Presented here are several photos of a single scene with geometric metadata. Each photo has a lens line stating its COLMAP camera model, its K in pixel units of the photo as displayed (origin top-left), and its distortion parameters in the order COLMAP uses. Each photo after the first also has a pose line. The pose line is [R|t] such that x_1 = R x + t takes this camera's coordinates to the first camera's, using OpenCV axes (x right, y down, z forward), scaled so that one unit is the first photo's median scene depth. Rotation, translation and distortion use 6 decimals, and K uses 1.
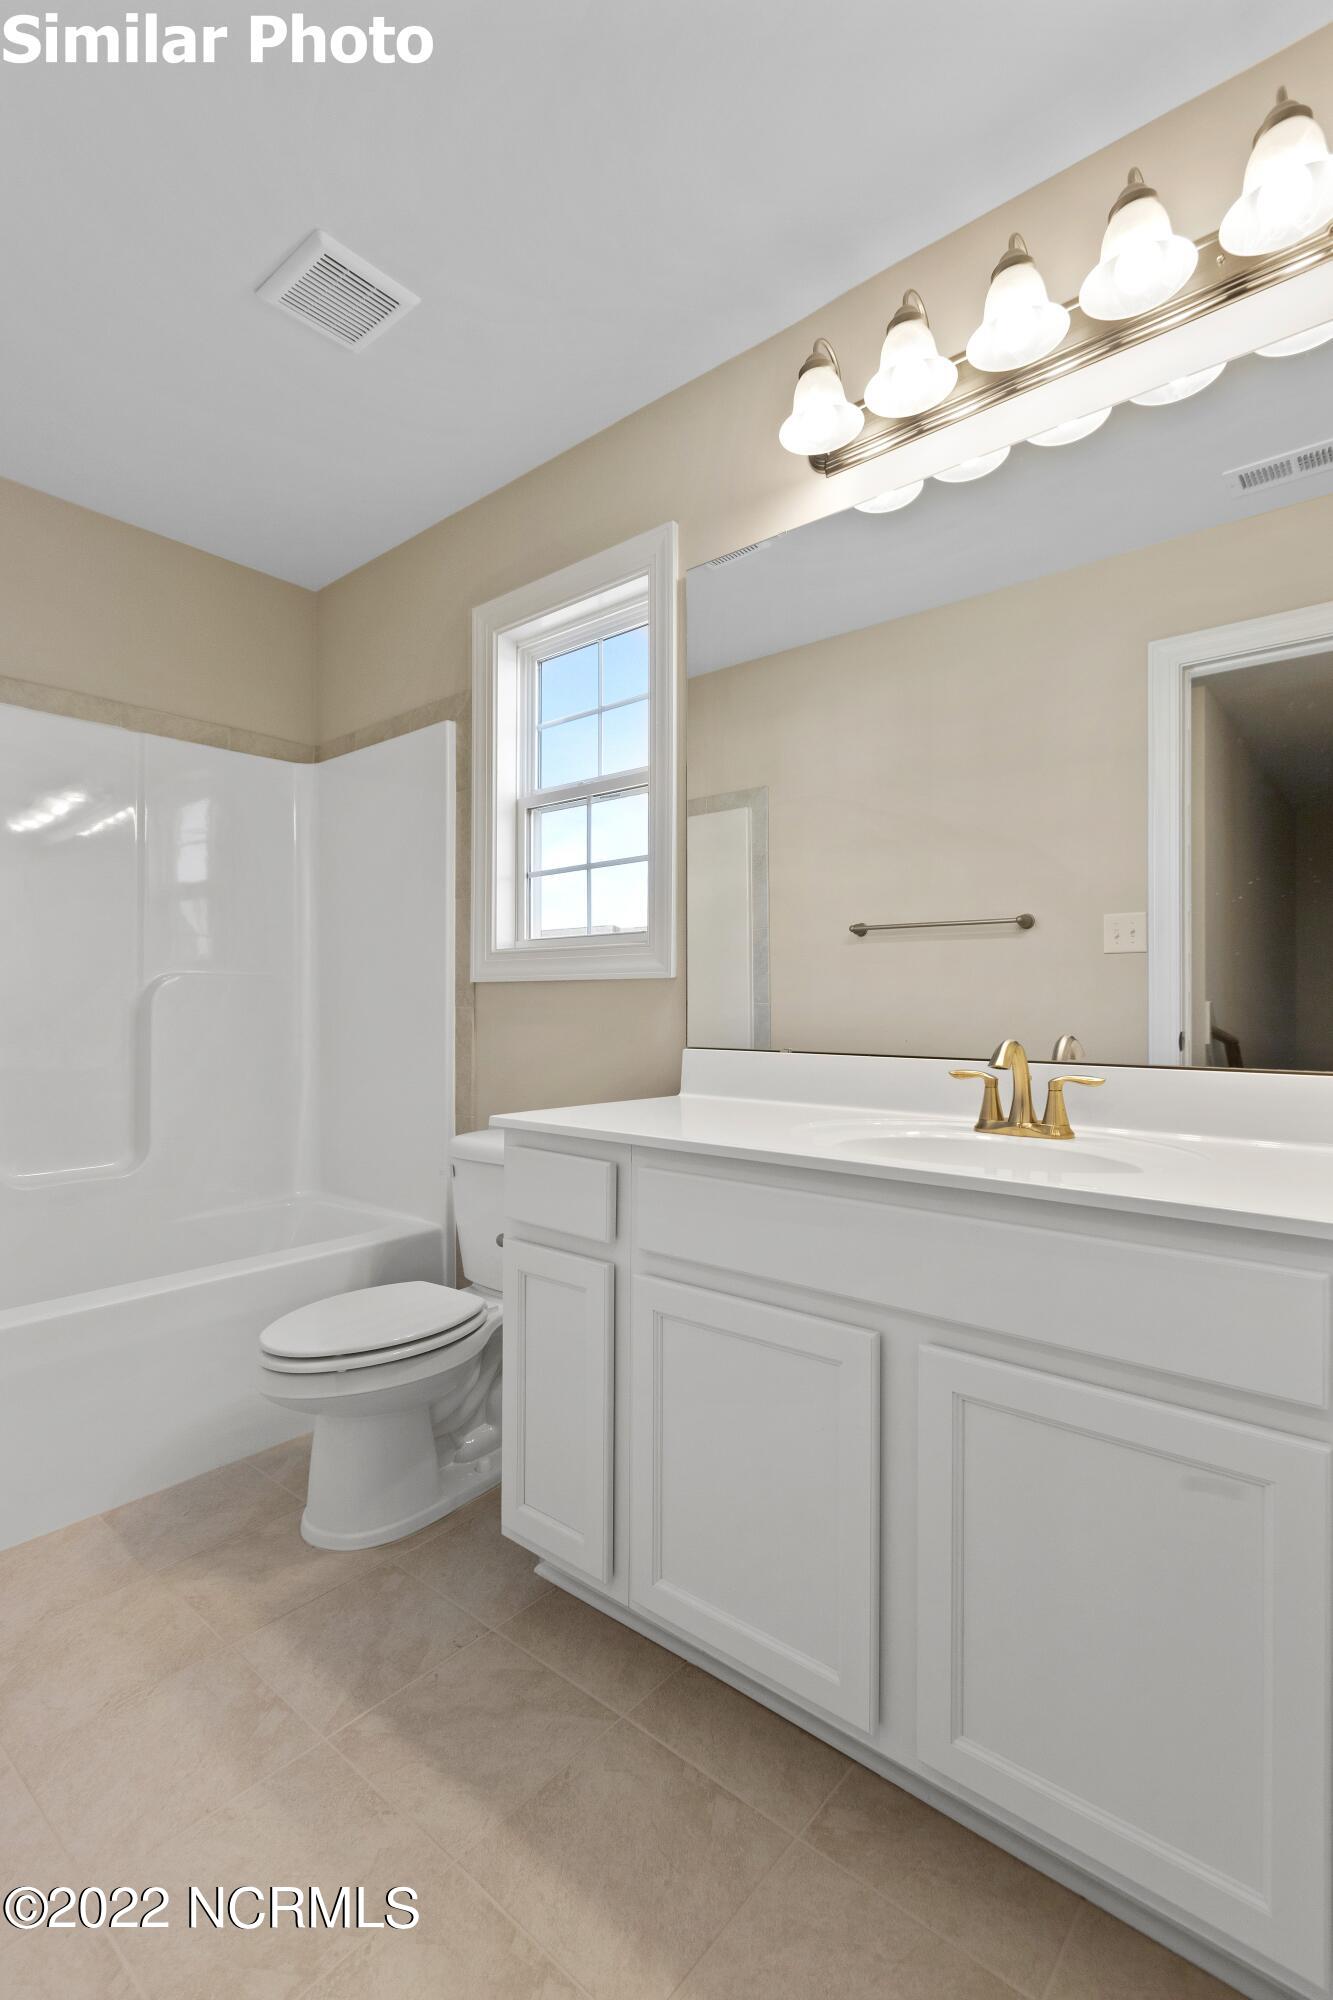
lens RADIAL K [[908.7, 0, 666.5], [0, 908.7, 1000.0], [0, 0, 1]] dist [-0.002474, 0.009858]
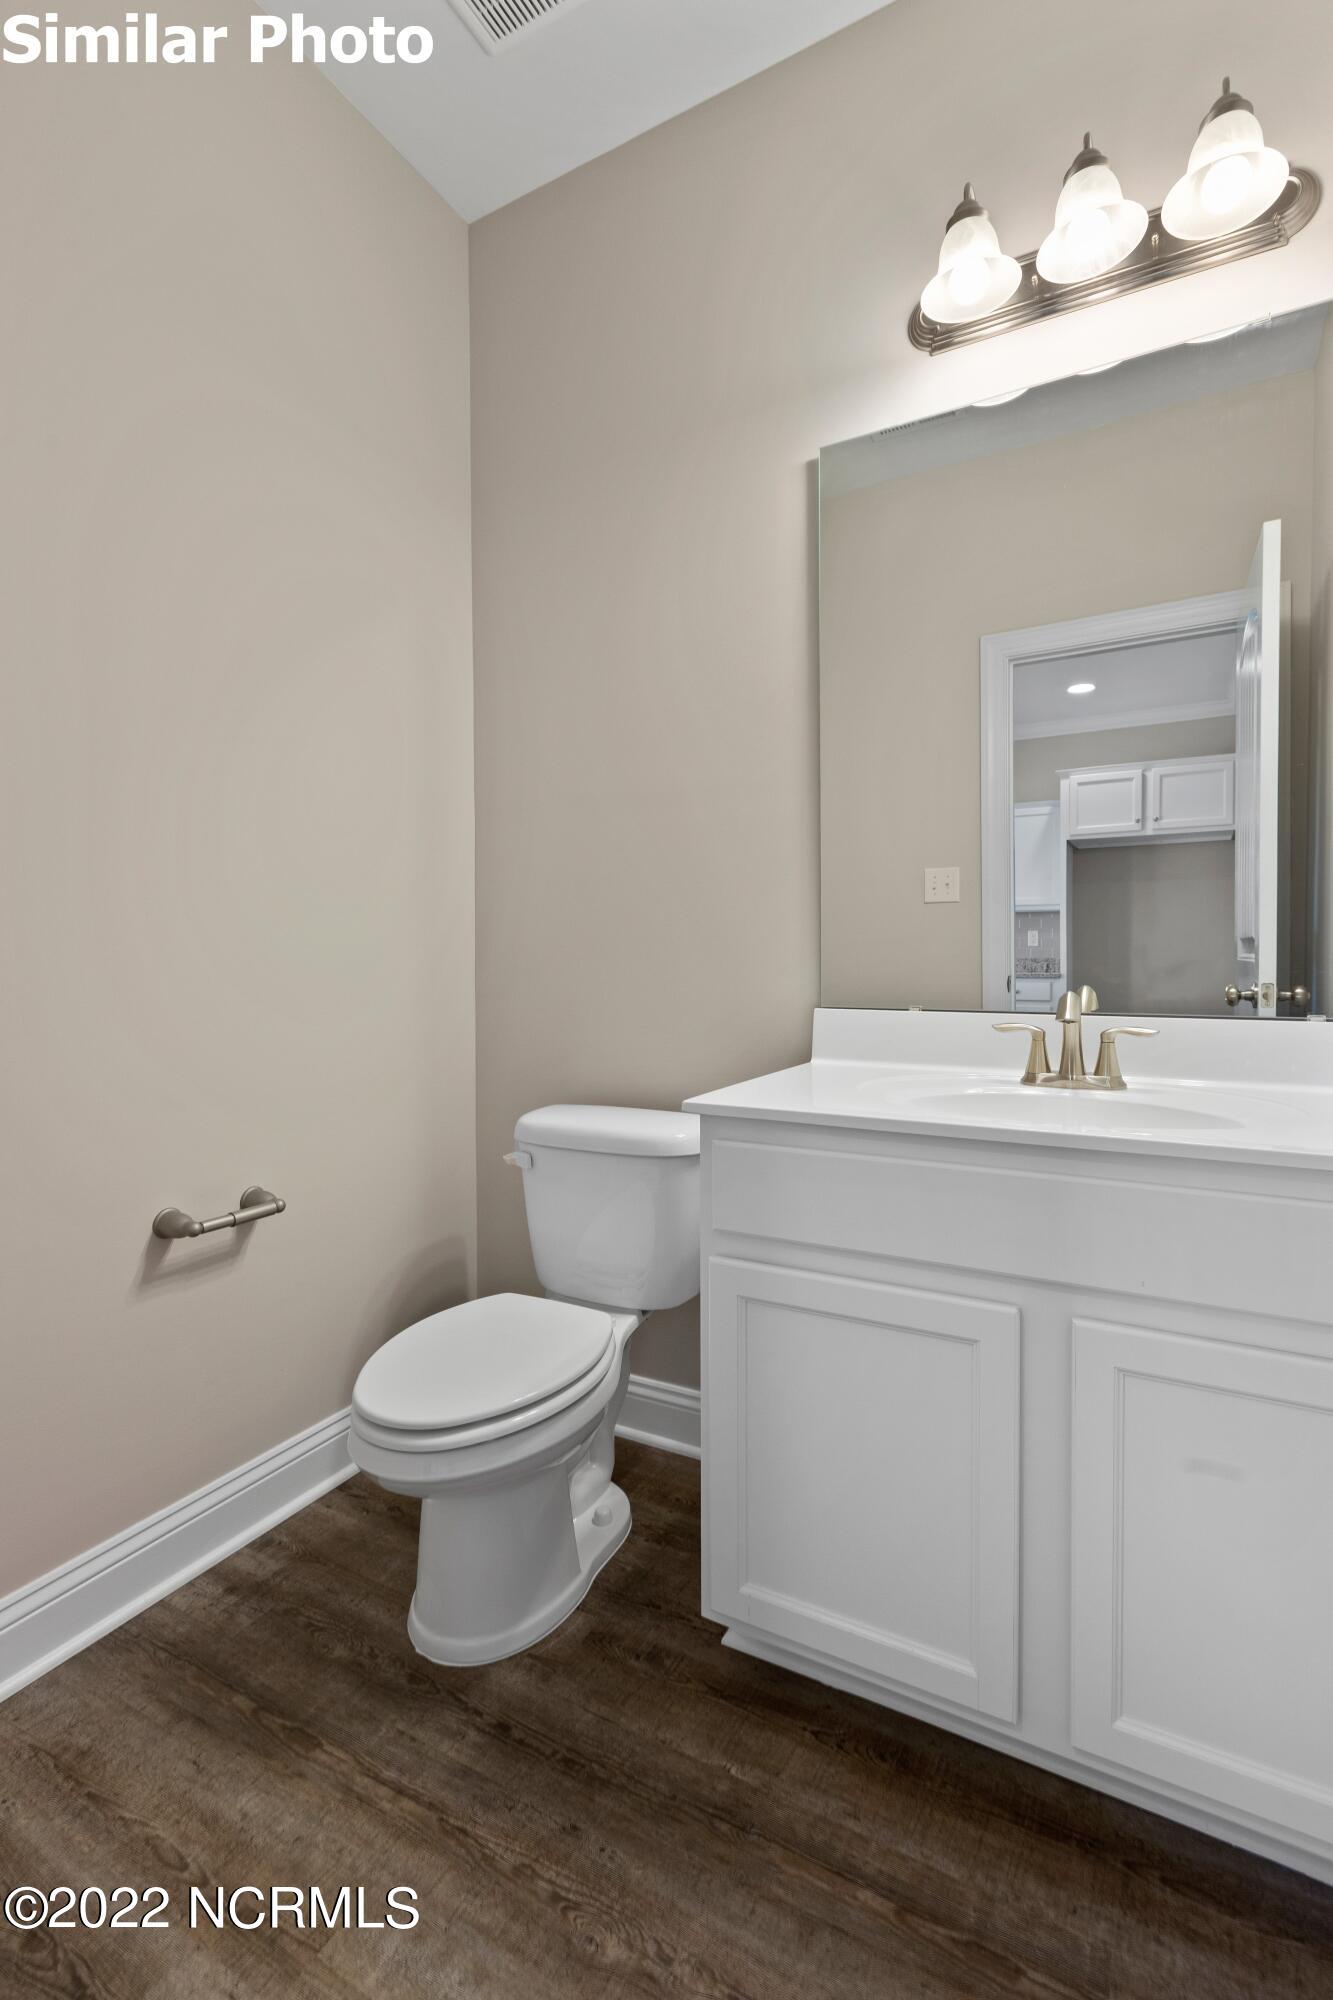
lens RADIAL K [[844.8, 0, 679.9], [0, 844.8, 999.1], [0, 0, 1]] dist [0.035788, -0.018121]
pose [[0.982916, -0.021765, 0.182761, -0.207724], [0.013131, 0.998745, 0.048324, 0.000375], [-0.183583, -0.045098, 0.981969, 0.167506]]
